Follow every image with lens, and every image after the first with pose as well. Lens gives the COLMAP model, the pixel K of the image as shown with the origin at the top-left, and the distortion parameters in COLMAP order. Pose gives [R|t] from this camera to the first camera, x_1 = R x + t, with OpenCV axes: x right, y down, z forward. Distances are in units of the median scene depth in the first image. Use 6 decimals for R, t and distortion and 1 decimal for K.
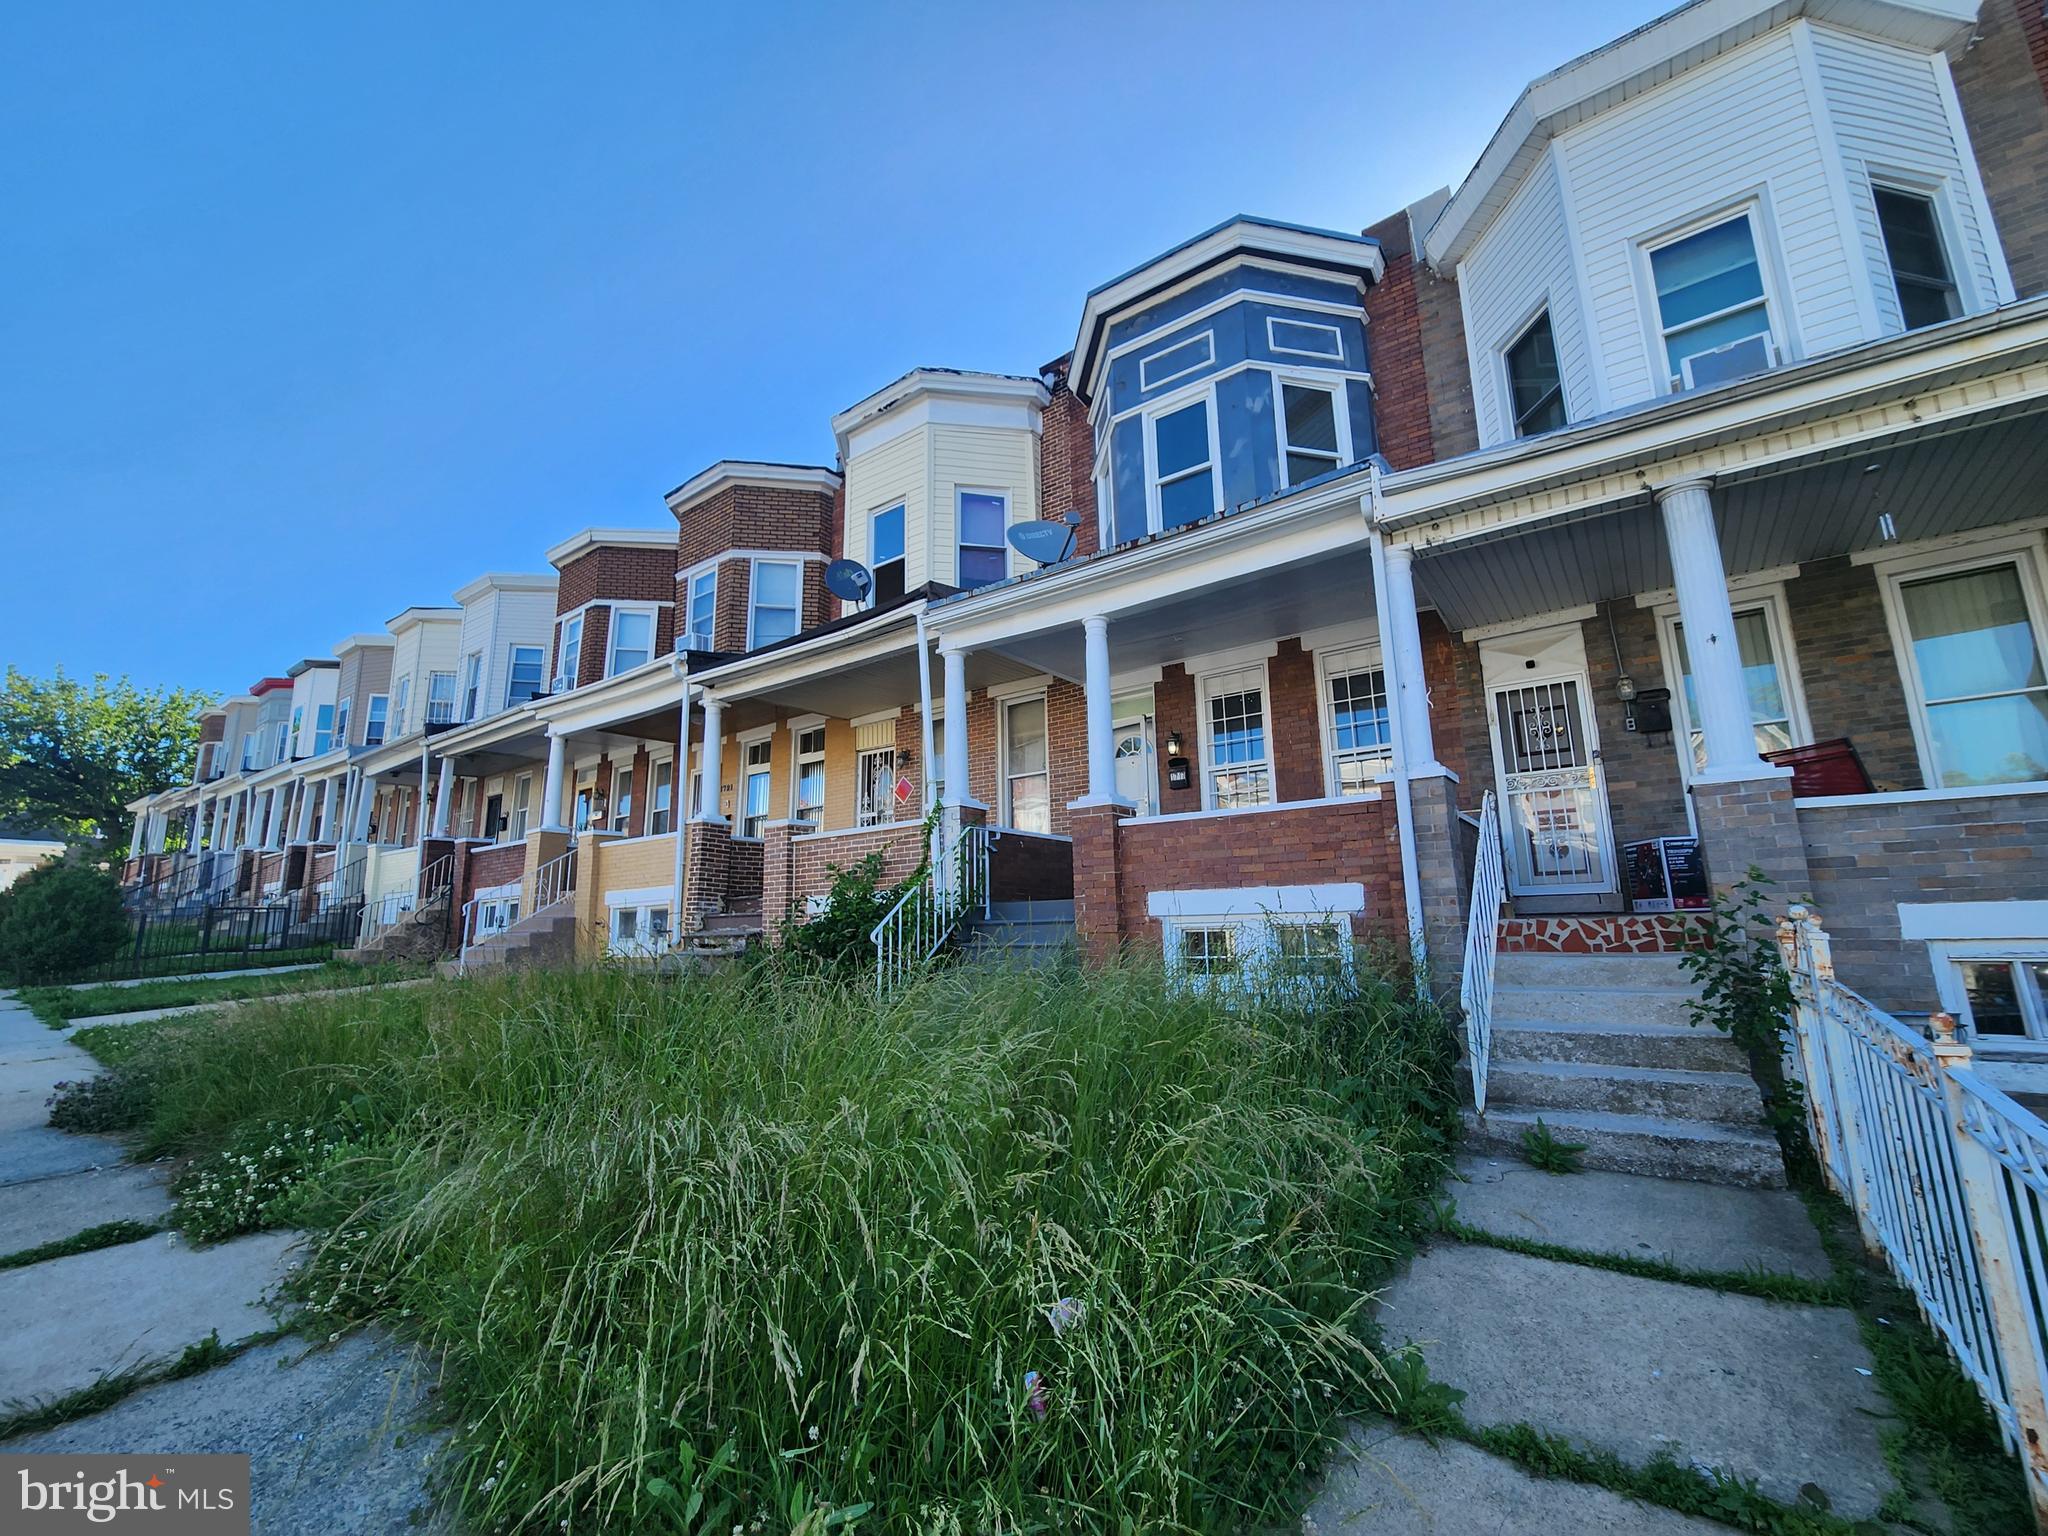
lens RADIAL K [[843.5, 0, 1020.3], [0, 843.5, 770.4], [0, 0, 1]] dist [-0.003030, -0.001311]
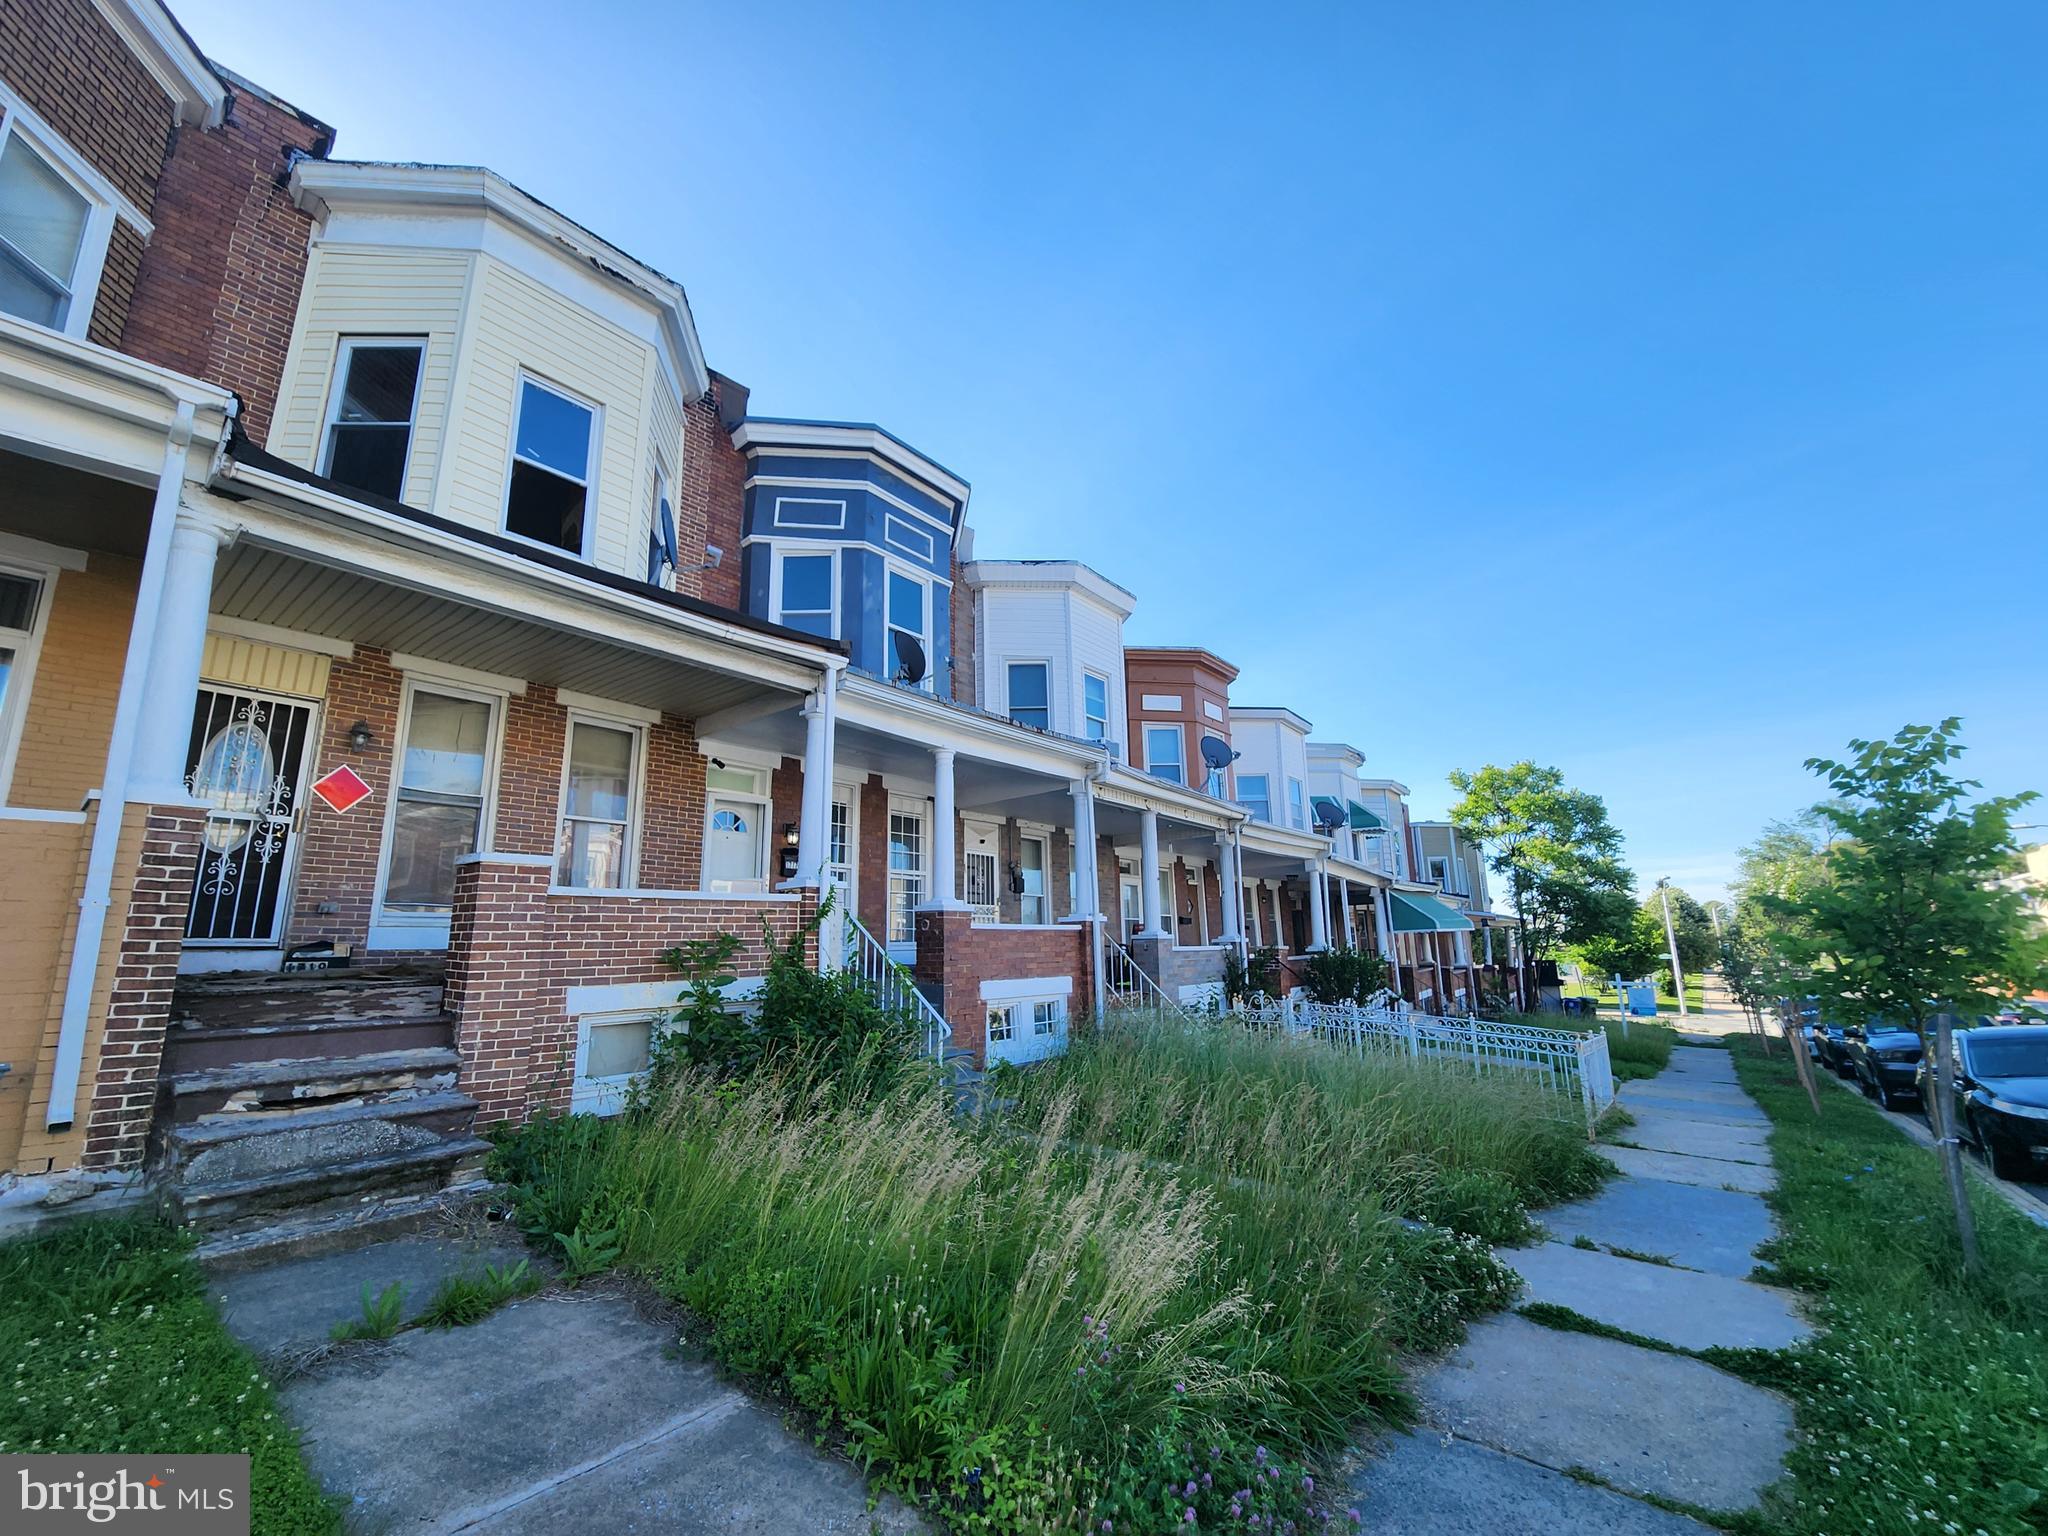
lens RADIAL K [[843.5, 0, 1029.0], [0, 843.5, 775.7], [0, 0, 1]] dist [-0.003030, -0.001311]
pose [[0.038415, 0.220241, 0.974689, -0.964480], [-0.168747, 0.962830, -0.210910, 0.080275], [-0.984911, -0.156373, 0.074152, 0.707136]]
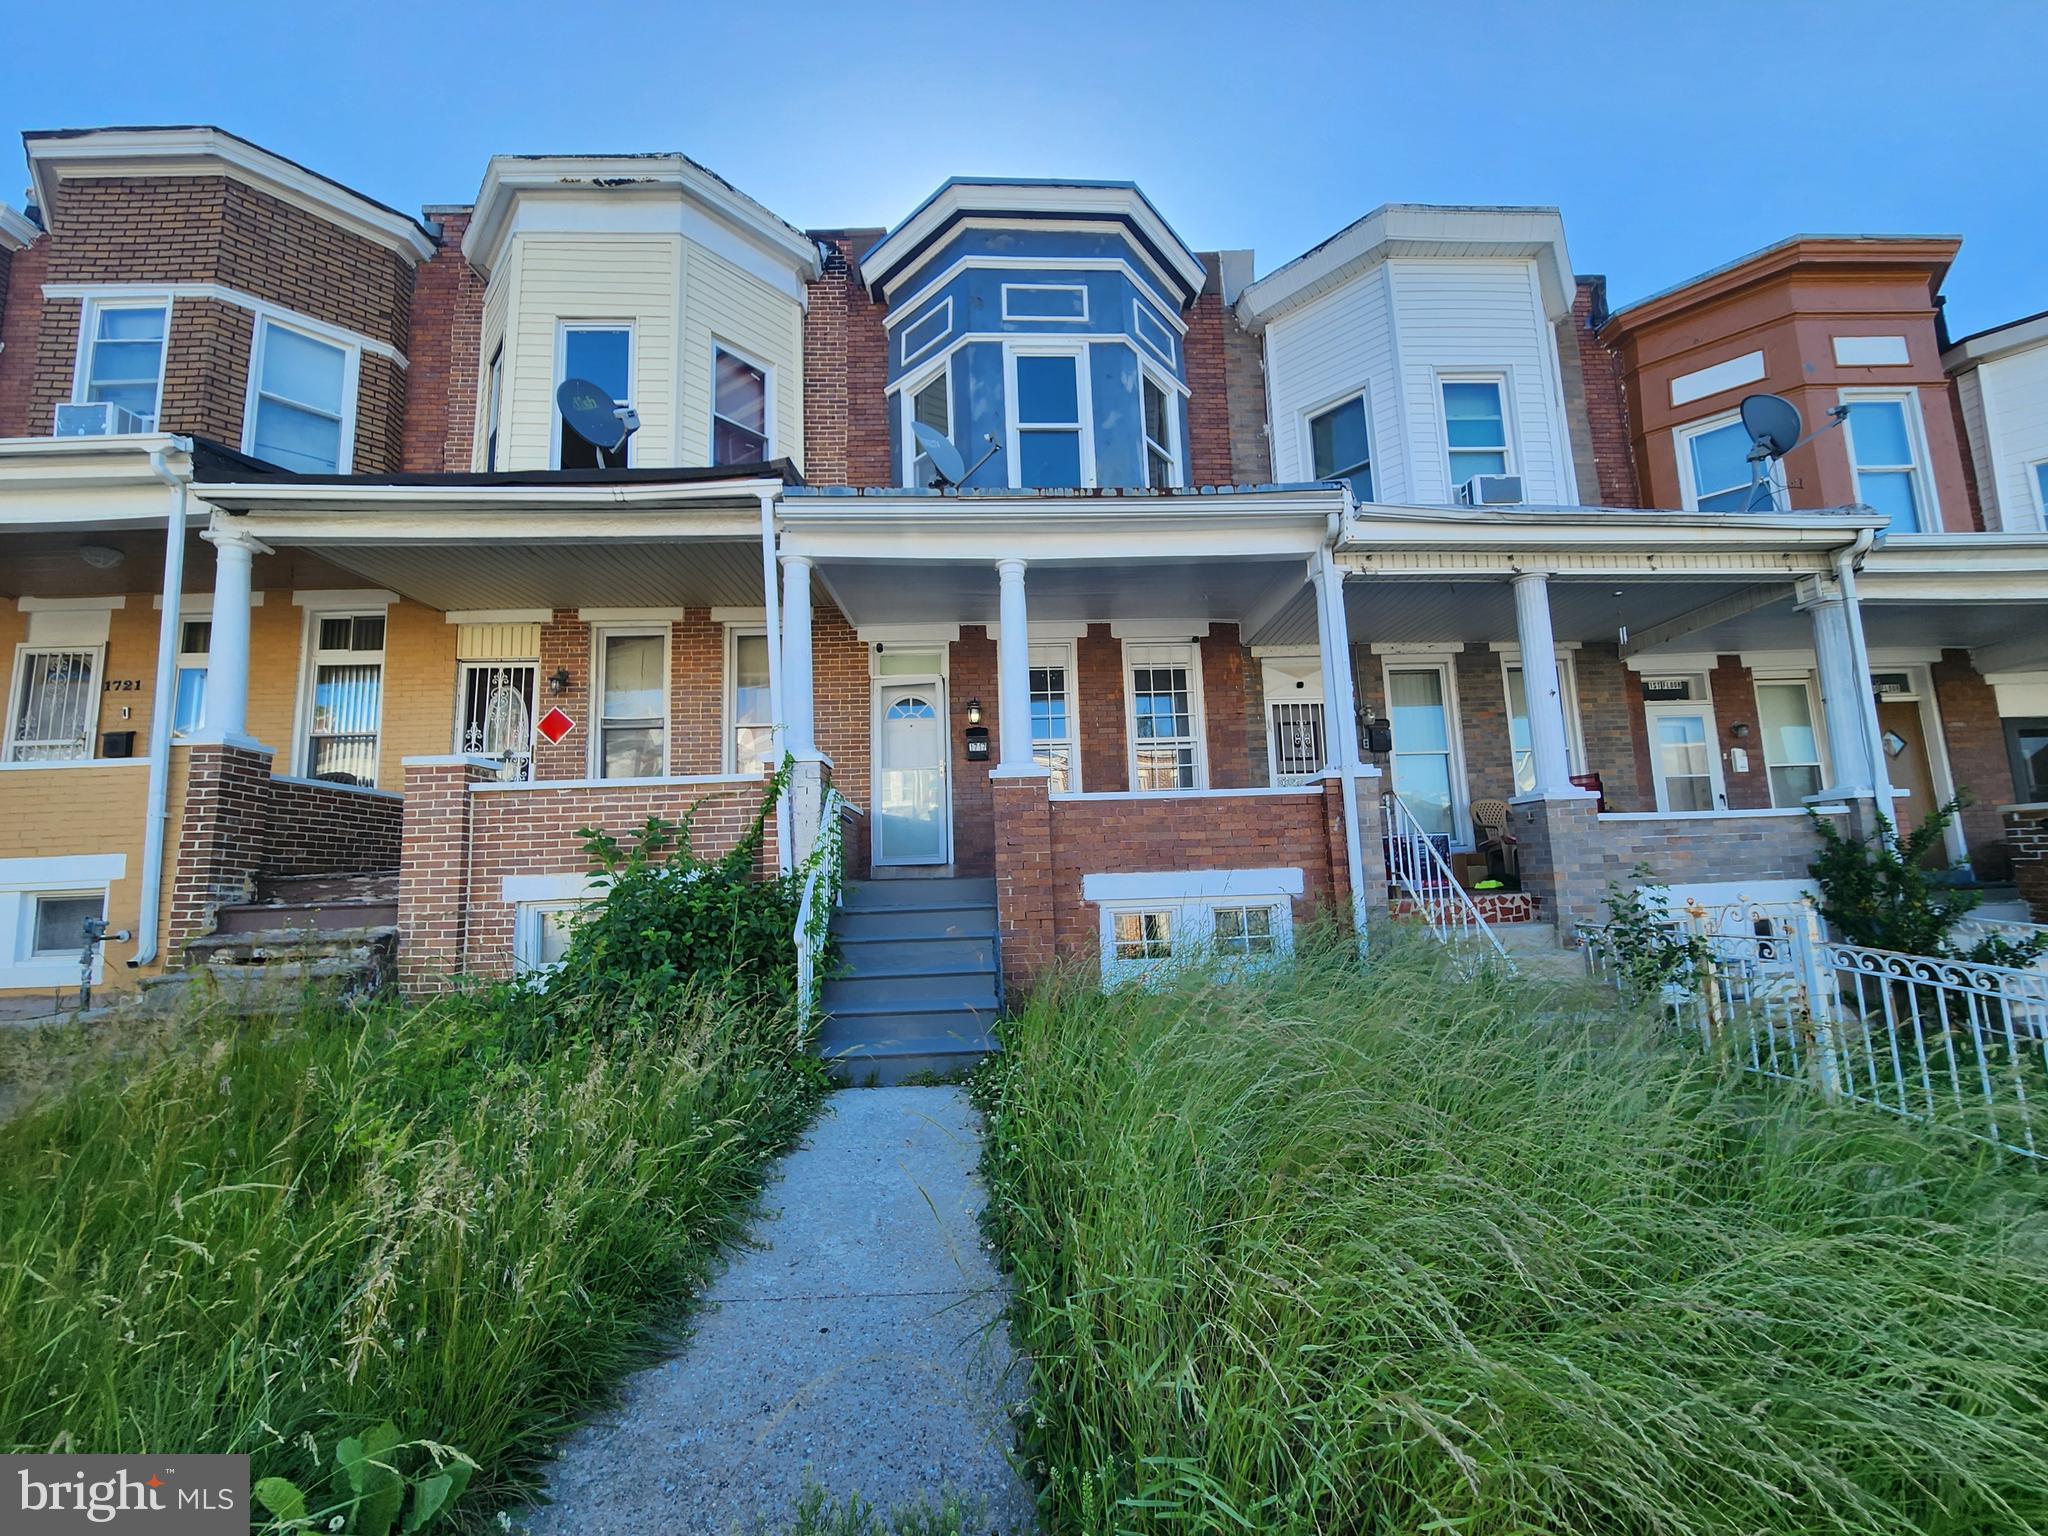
lens RADIAL K [[843.5, 0, 1029.4], [0, 843.5, 776.1], [0, 0, 1]] dist [-0.003030, -0.001311]
pose [[0.772737, 0.073258, 0.630484, -0.388274], [-0.099276, 0.995042, 0.006058, 0.030399], [-0.626914, -0.067273, 0.776178, 0.265446]]
